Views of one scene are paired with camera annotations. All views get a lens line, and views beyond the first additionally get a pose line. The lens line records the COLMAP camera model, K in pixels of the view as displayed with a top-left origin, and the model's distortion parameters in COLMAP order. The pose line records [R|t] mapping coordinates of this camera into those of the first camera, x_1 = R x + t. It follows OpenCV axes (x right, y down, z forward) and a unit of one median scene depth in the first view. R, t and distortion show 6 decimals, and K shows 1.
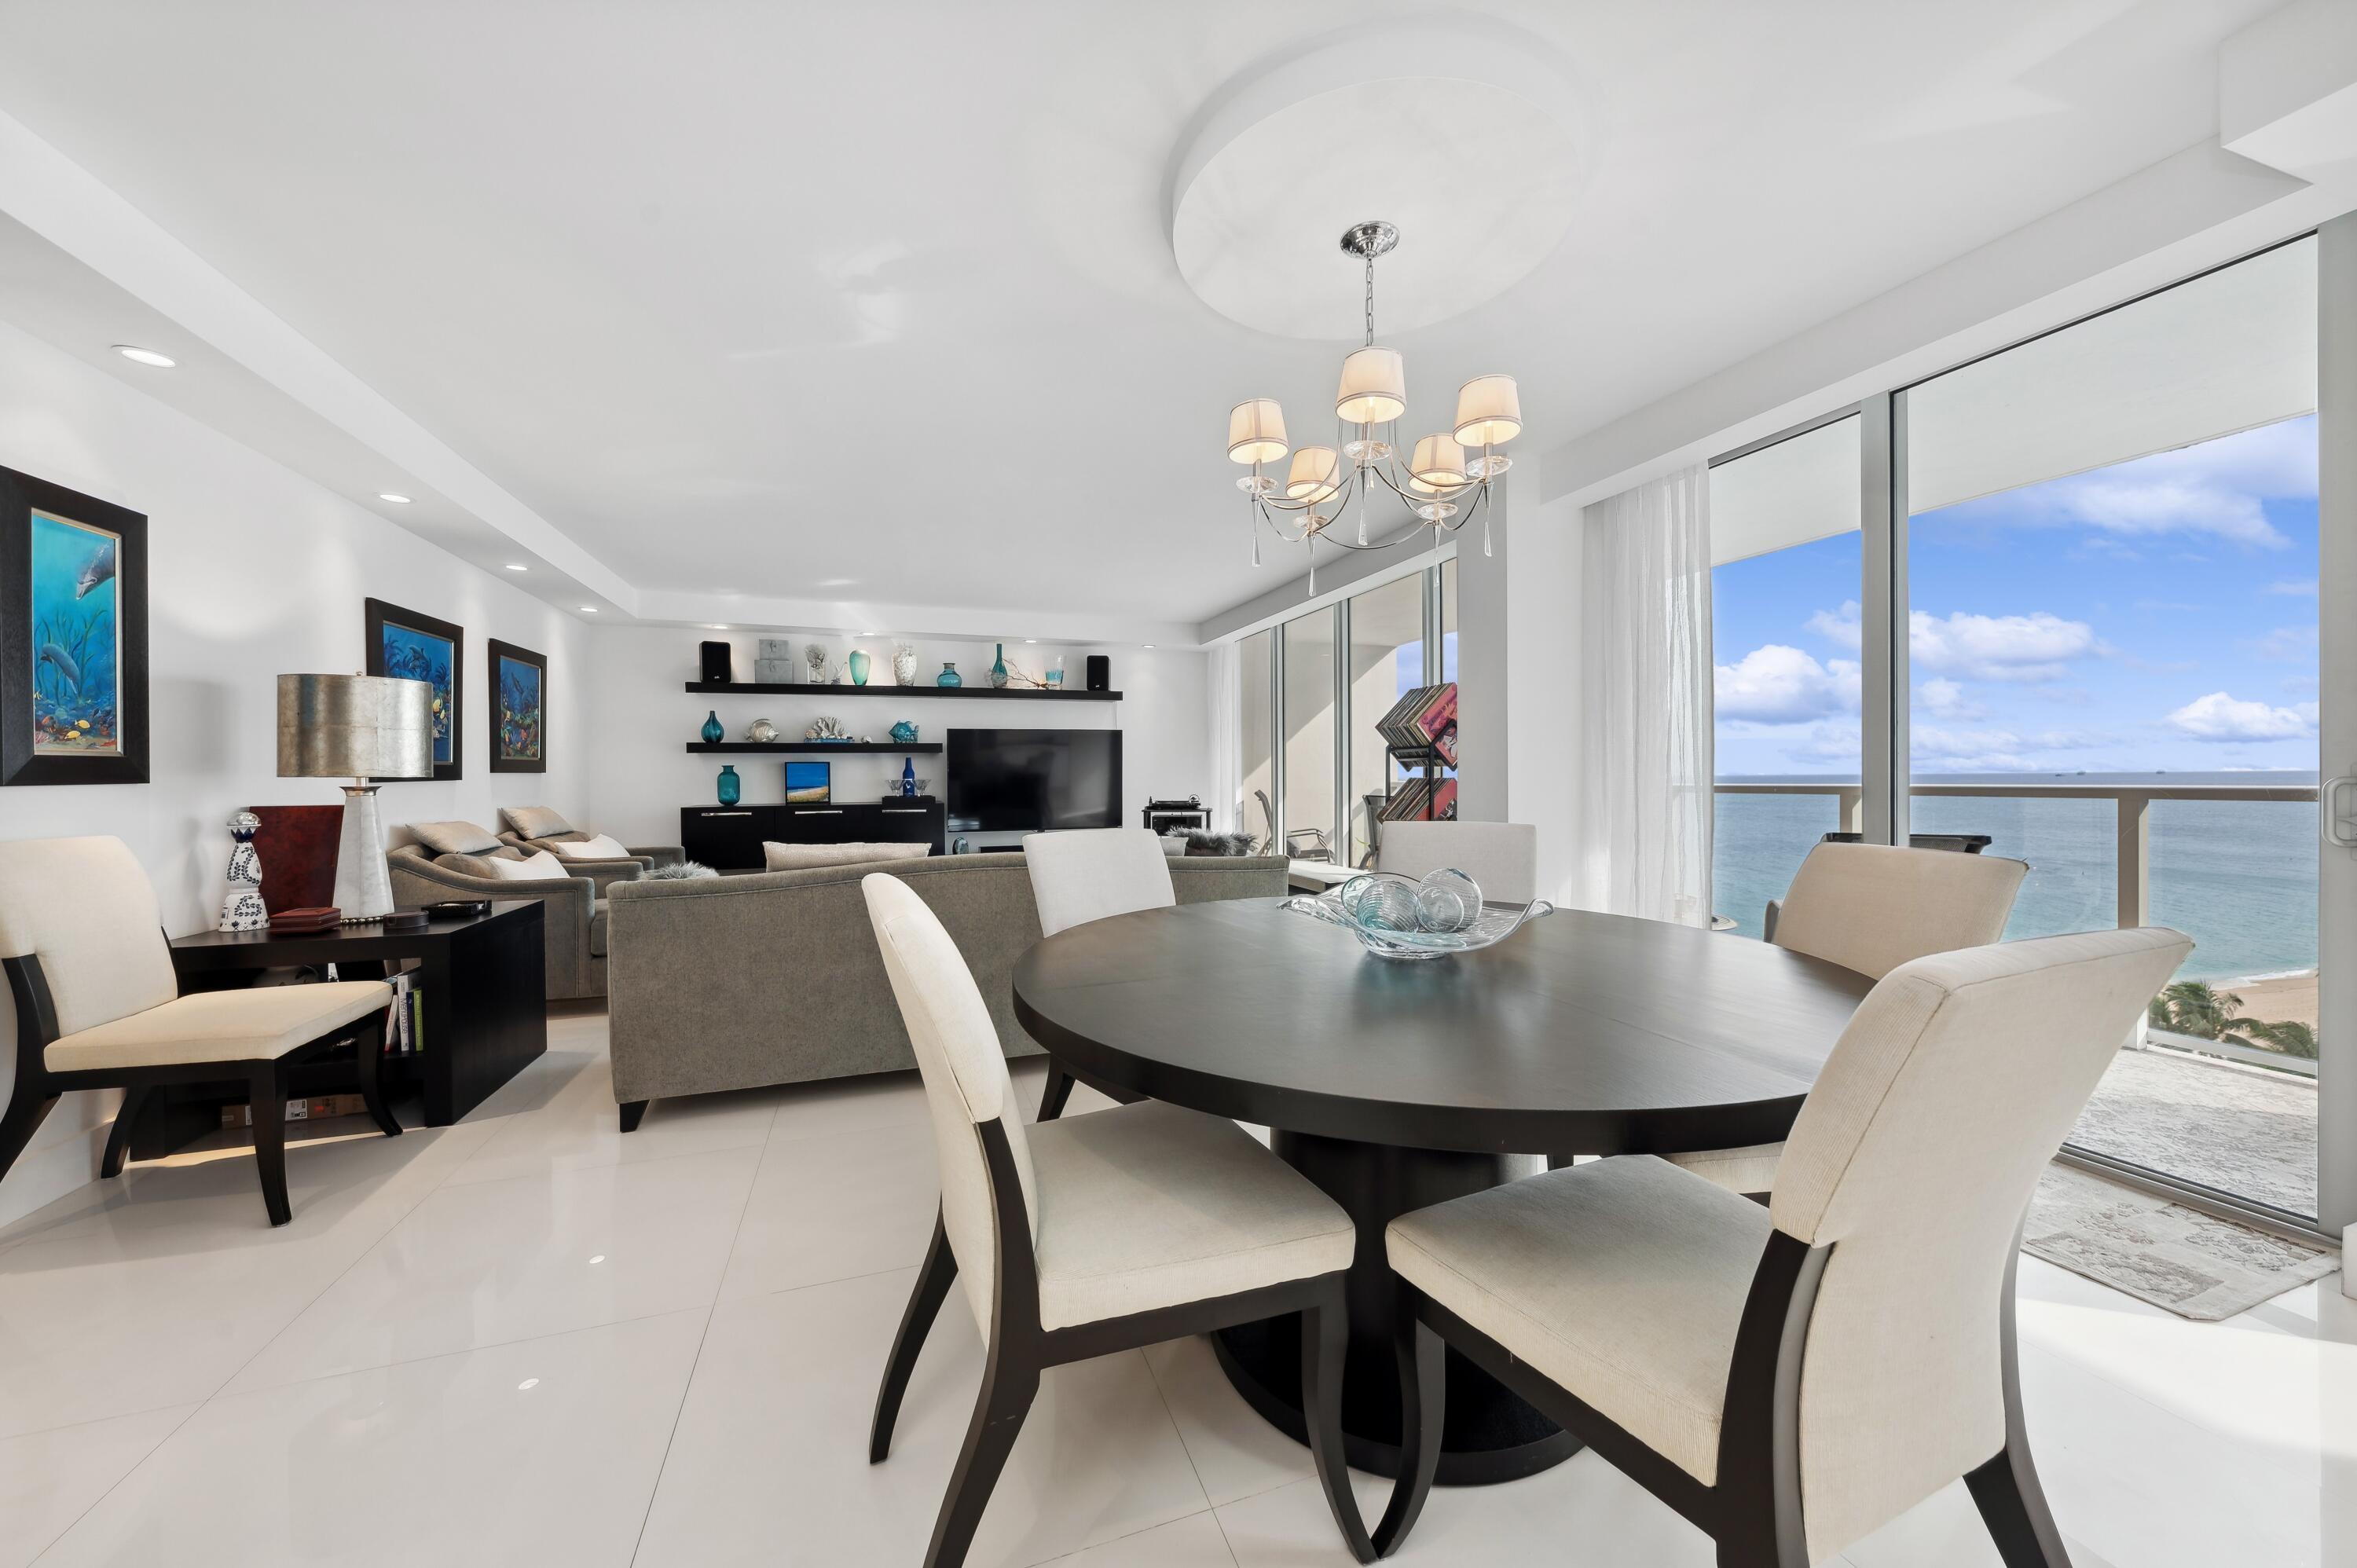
lens RADIAL K [[850.1, 0, 1159.4], [0, 850.1, 782.6], [0, 0, 1]] dist [0.000806, -0.000323]
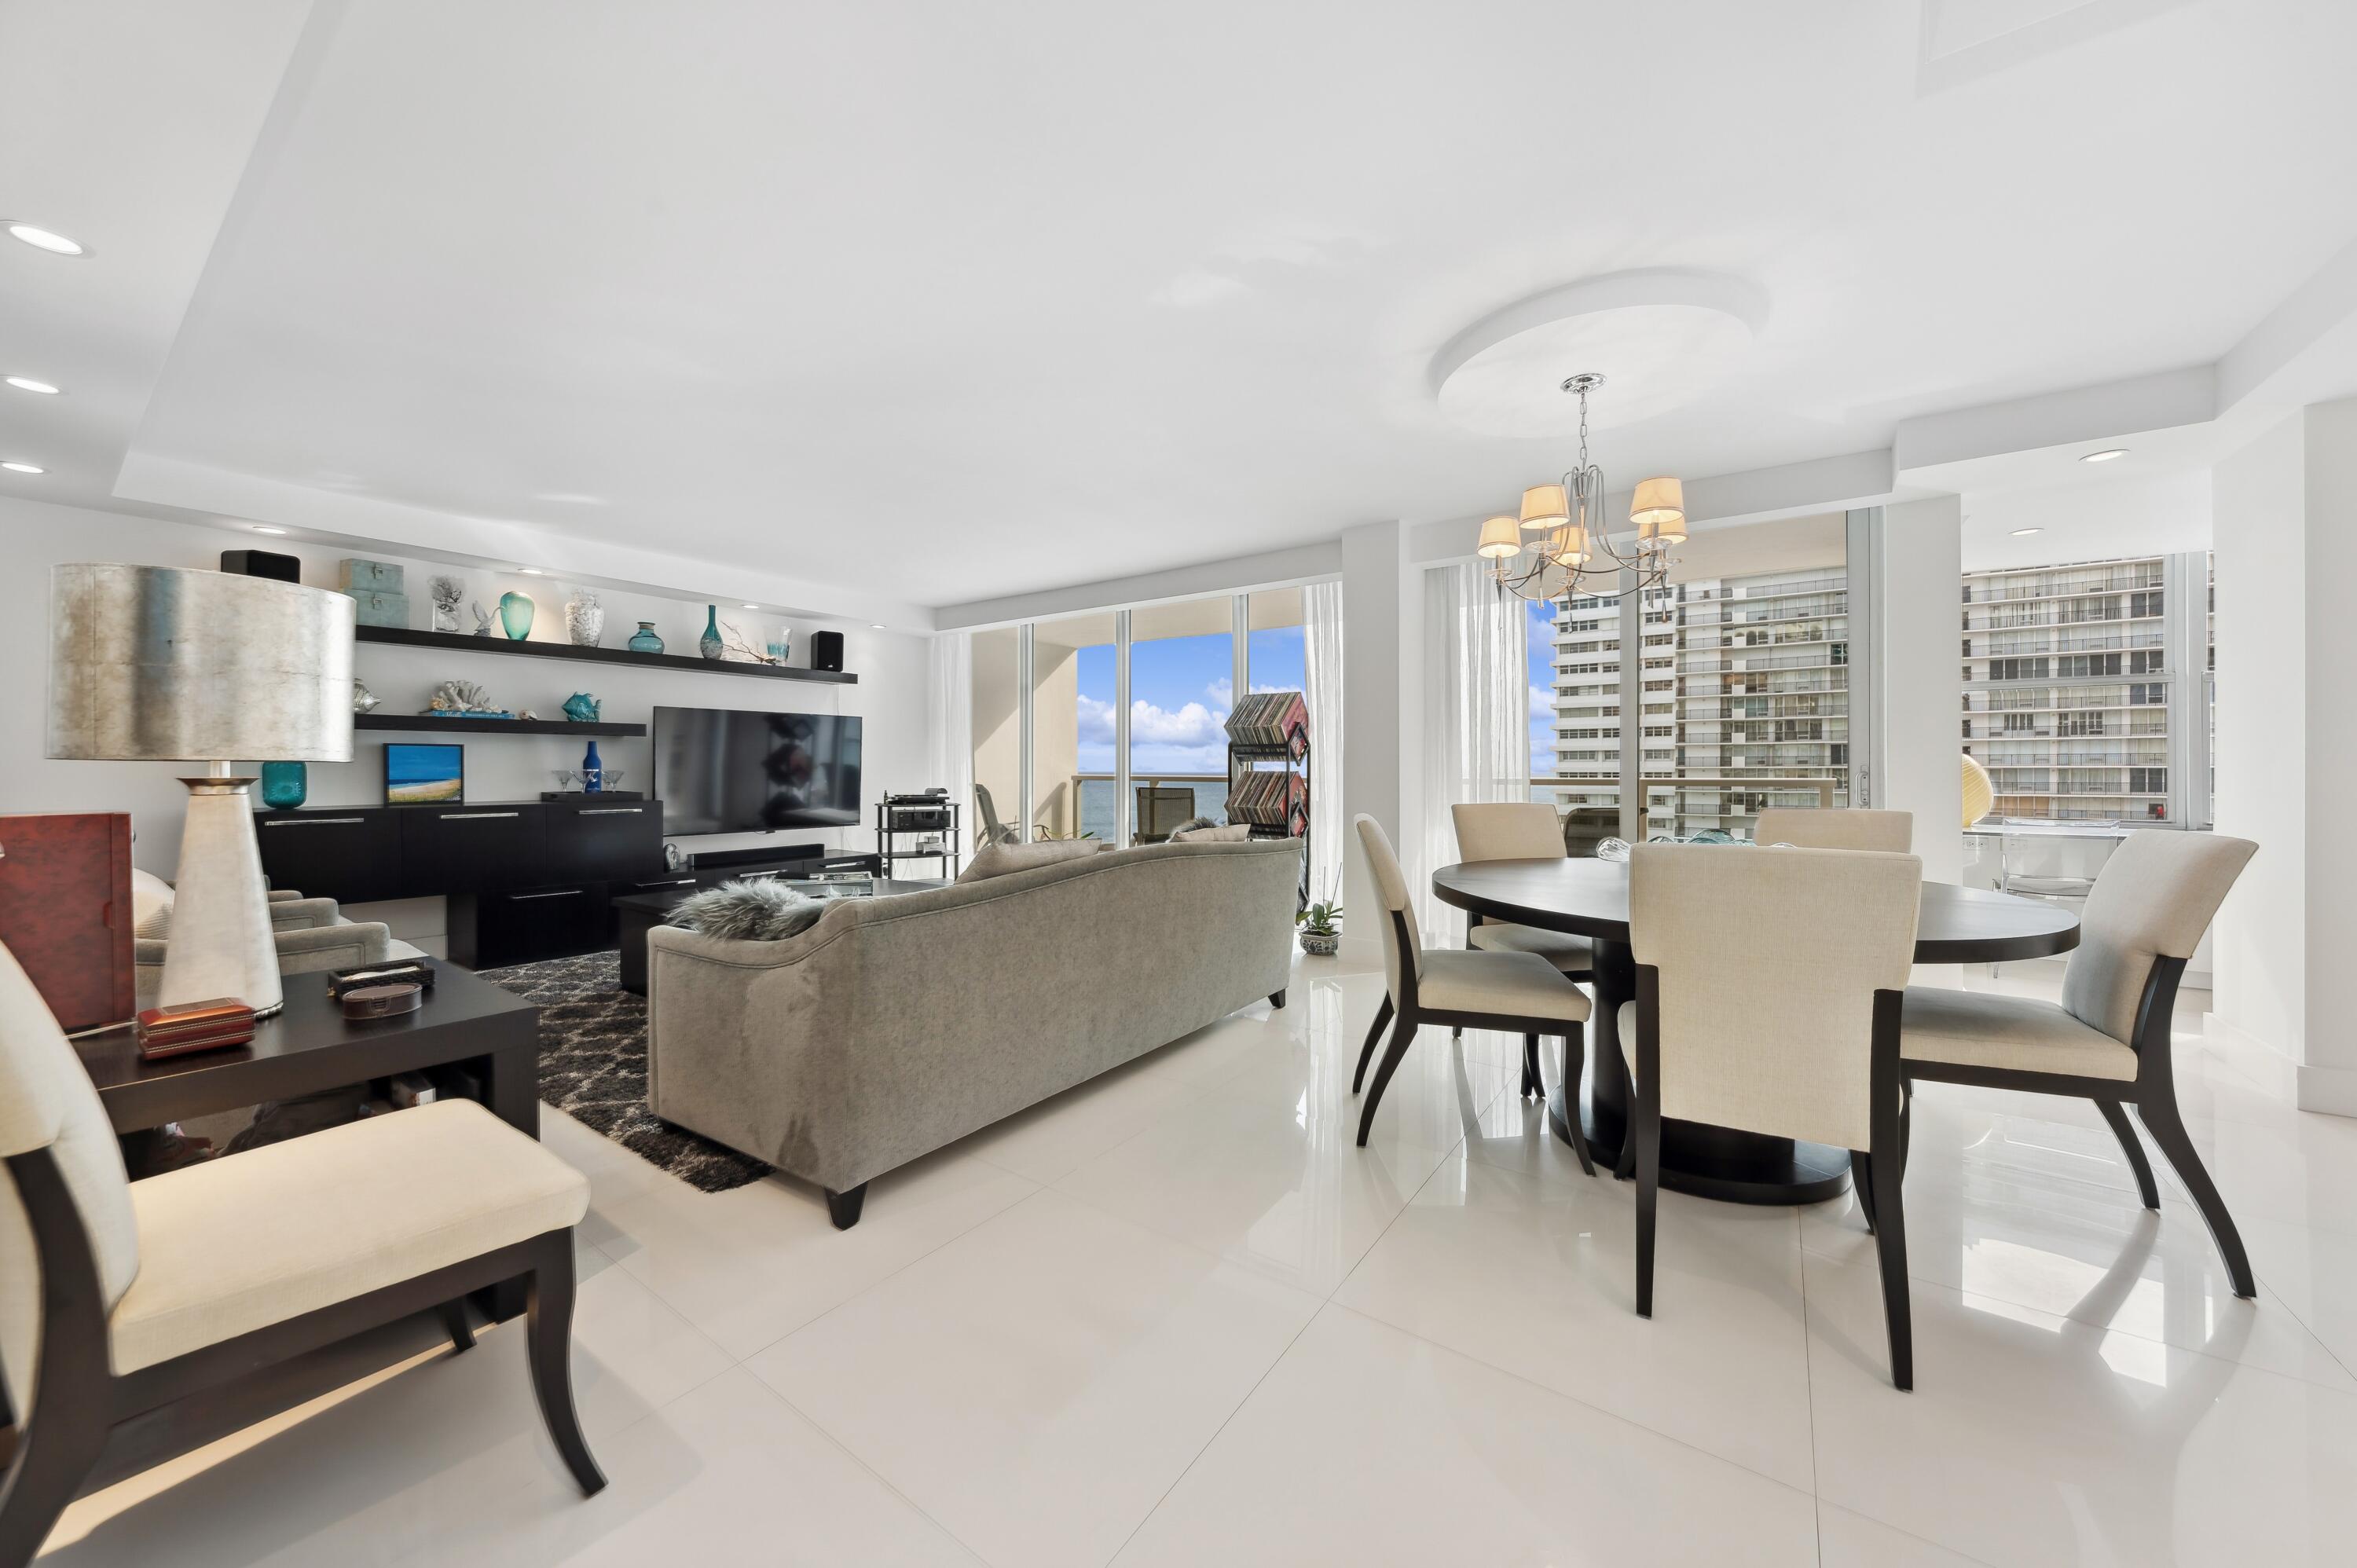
lens RADIAL K [[850.1, 0, 1184.7], [0, 850.1, 768.7], [0, 0, 1]] dist [0.000806, -0.000323]
pose [[0.805532, 0.006986, 0.592511, -0.311003], [-0.000526, 0.999939, -0.011074, 0.003154], [-0.592552, 0.008609, 0.805486, 0.073786]]
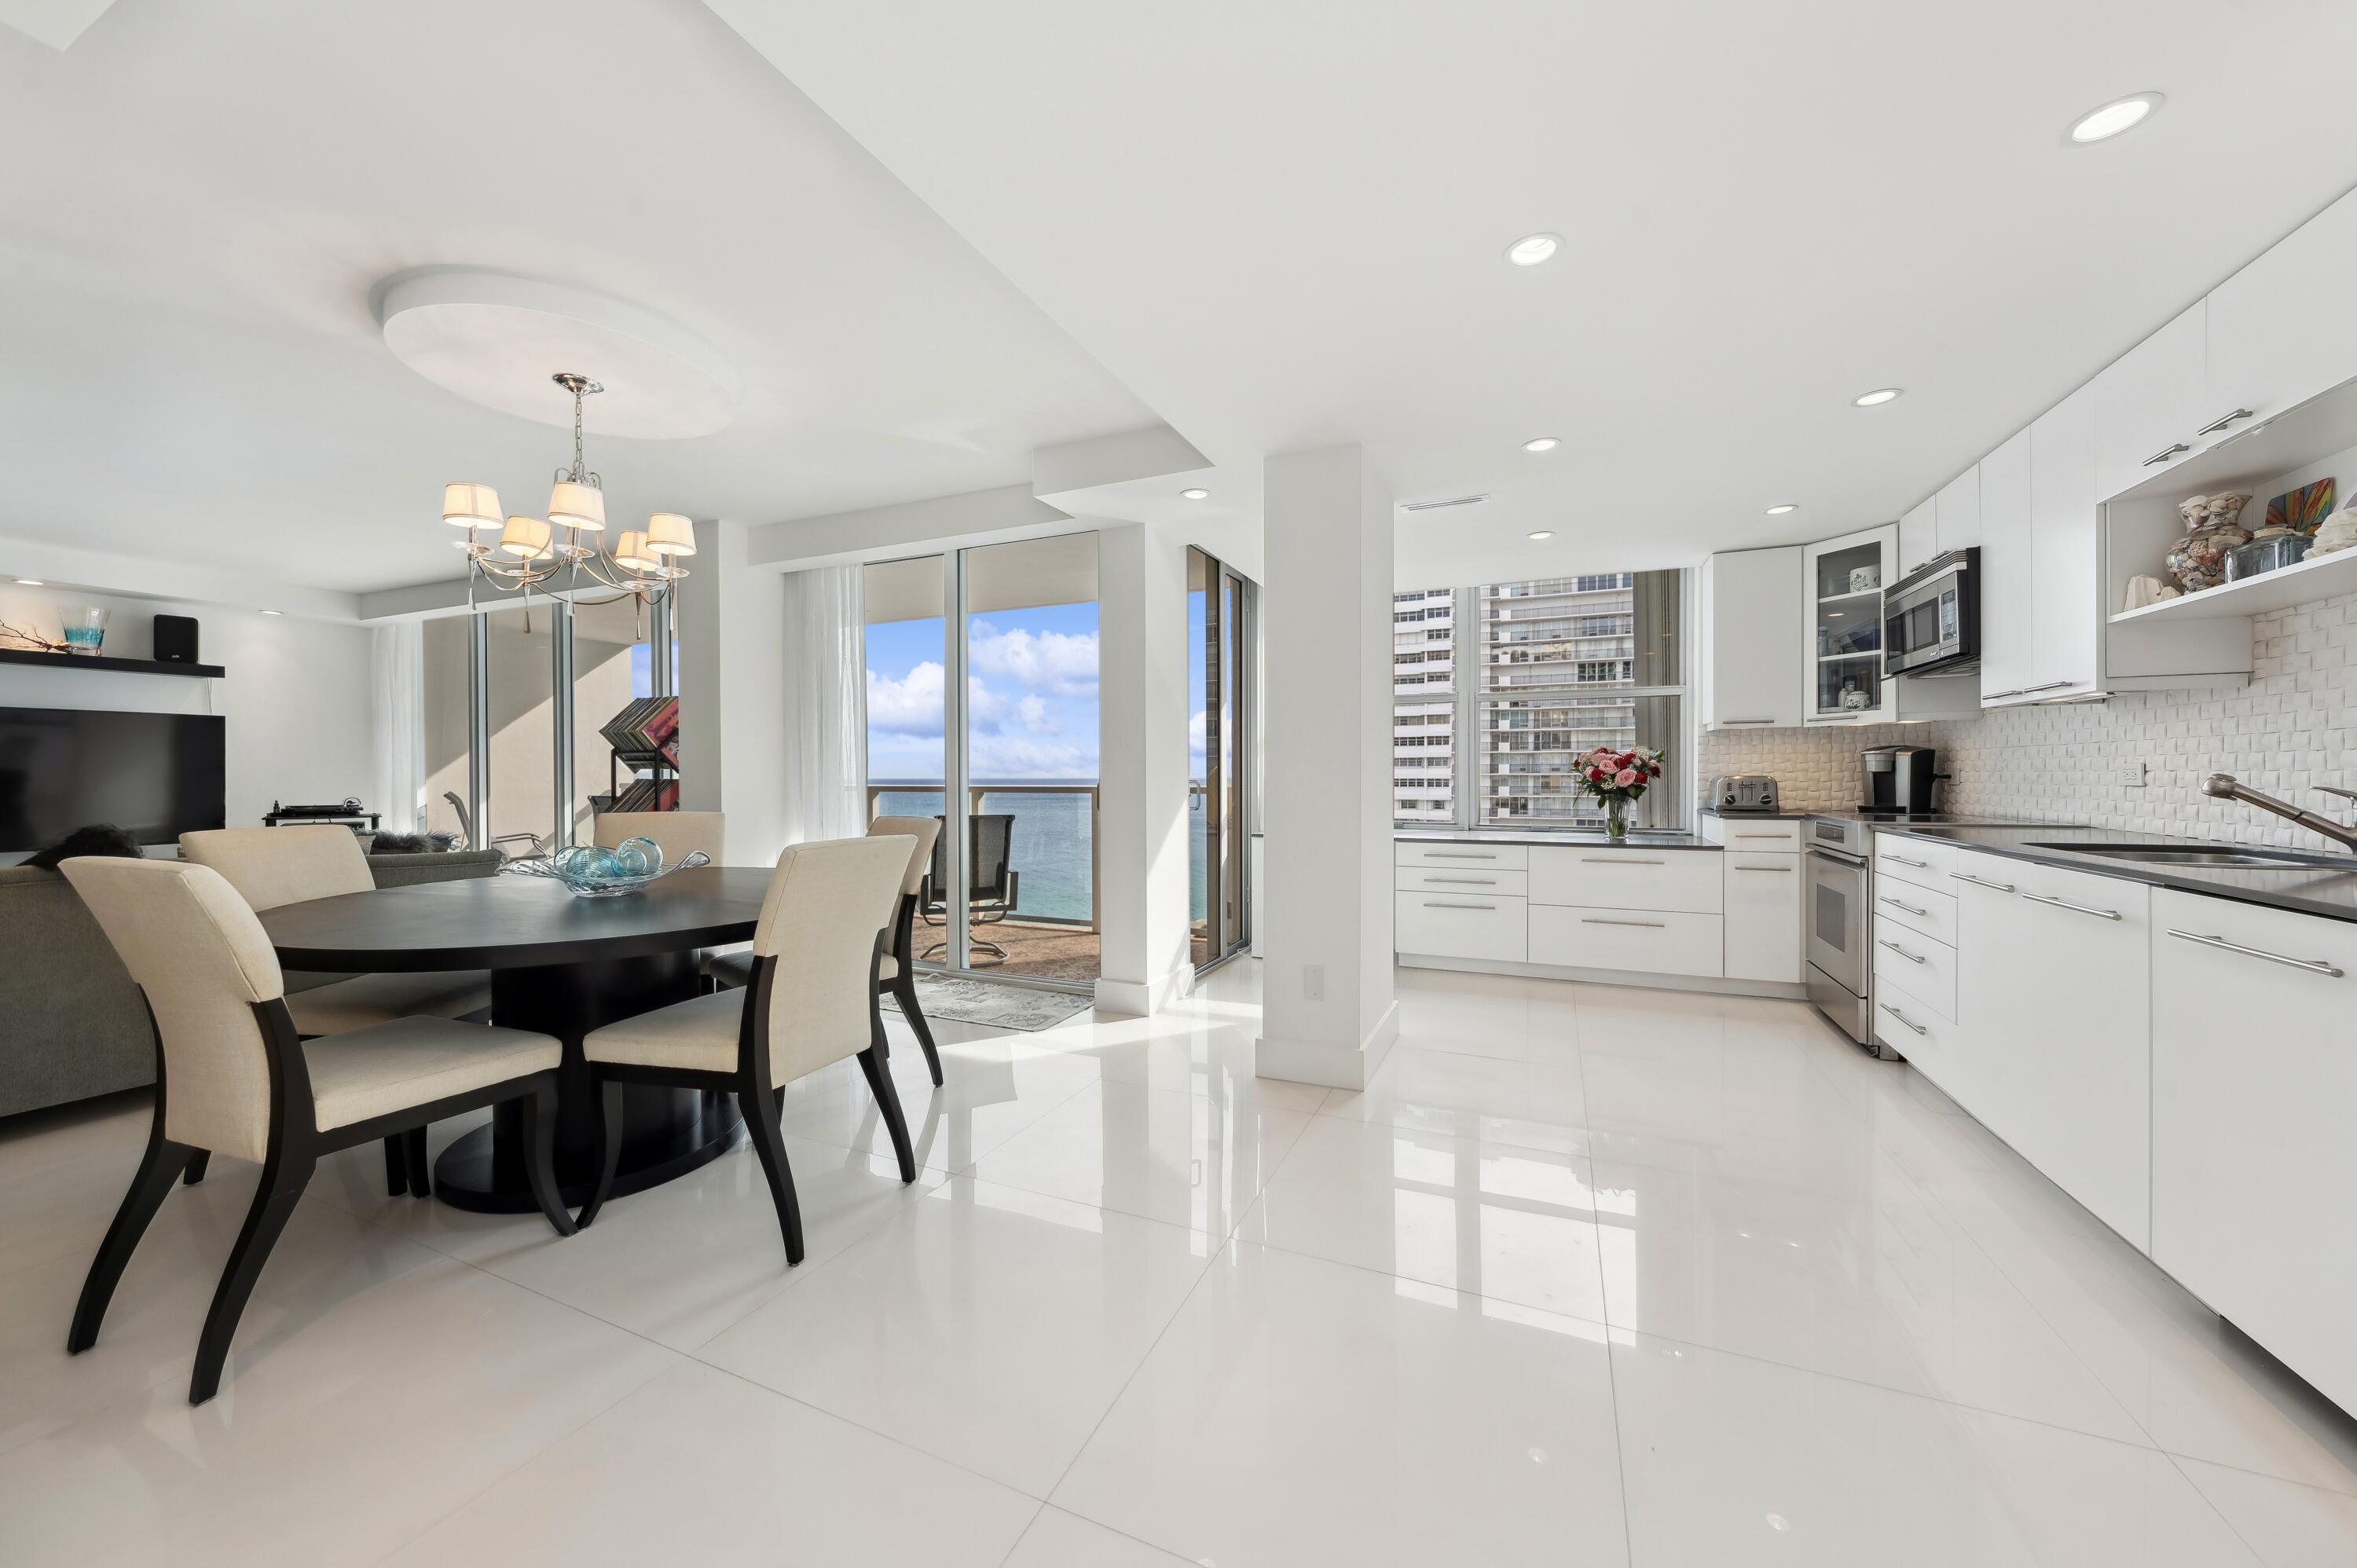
lens RADIAL K [[850.1, 0, 1163.3], [0, 850.1, 788.8], [0, 0, 1]] dist [0.000806, -0.000323]
pose [[0.683404, -0.005058, 0.730023, -0.025781], [0.002158, 0.999986, 0.004908, 0.003329], [-0.730037, -0.001779, 0.683405, -0.169161]]
